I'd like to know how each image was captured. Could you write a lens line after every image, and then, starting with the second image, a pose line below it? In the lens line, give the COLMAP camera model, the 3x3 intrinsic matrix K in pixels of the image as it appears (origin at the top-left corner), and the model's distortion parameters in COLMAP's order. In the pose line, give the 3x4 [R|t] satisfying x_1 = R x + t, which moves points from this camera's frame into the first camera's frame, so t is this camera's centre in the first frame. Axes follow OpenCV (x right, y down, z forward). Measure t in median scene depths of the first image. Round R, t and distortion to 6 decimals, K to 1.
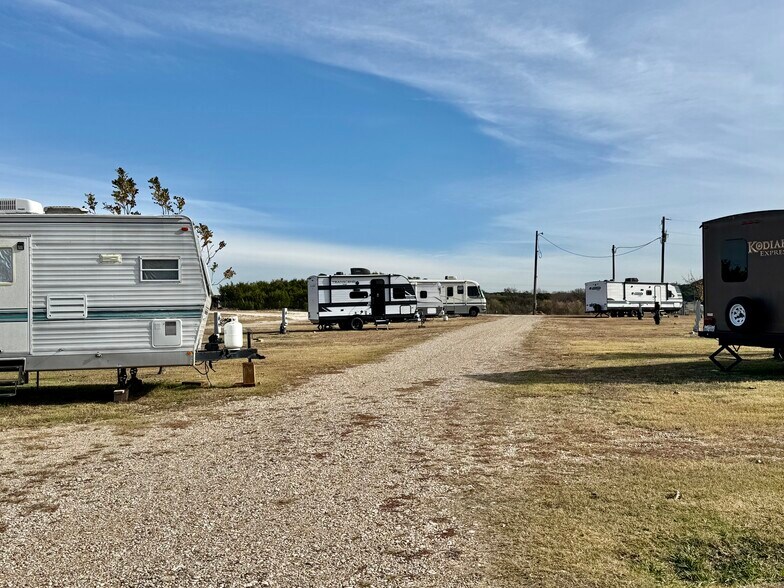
lens RADIAL K [[312.3, 0, 366.5], [0, 312.3, 291.1], [0, 0, 1]] dist [0.005577, -0.003544]
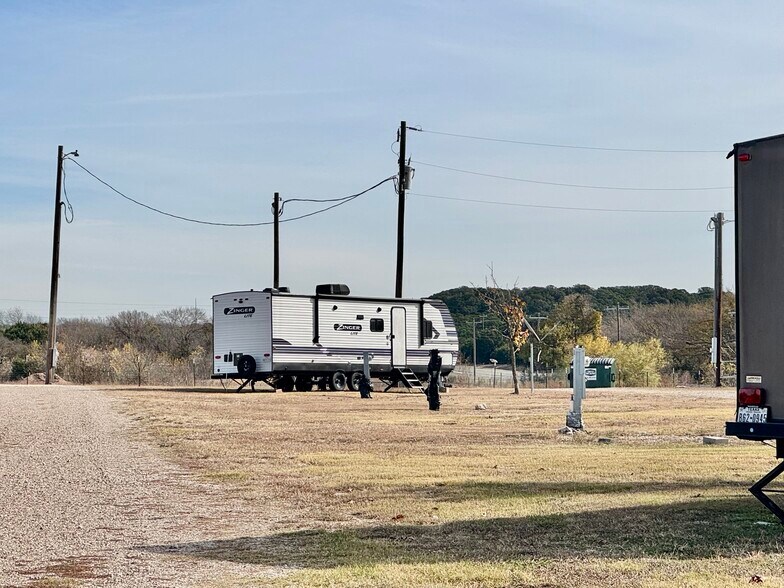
lens RADIAL K [[854.3, 0, 391.5], [0, 854.3, 290.2], [0, 0, 1]] dist [-0.000130, 0.000000]
pose [[0.991036, 0.018447, 0.132315, 0.788792], [-0.016759, 0.999763, -0.013859, -0.022583], [-0.132539, 0.011518, 0.991111, -0.000390]]
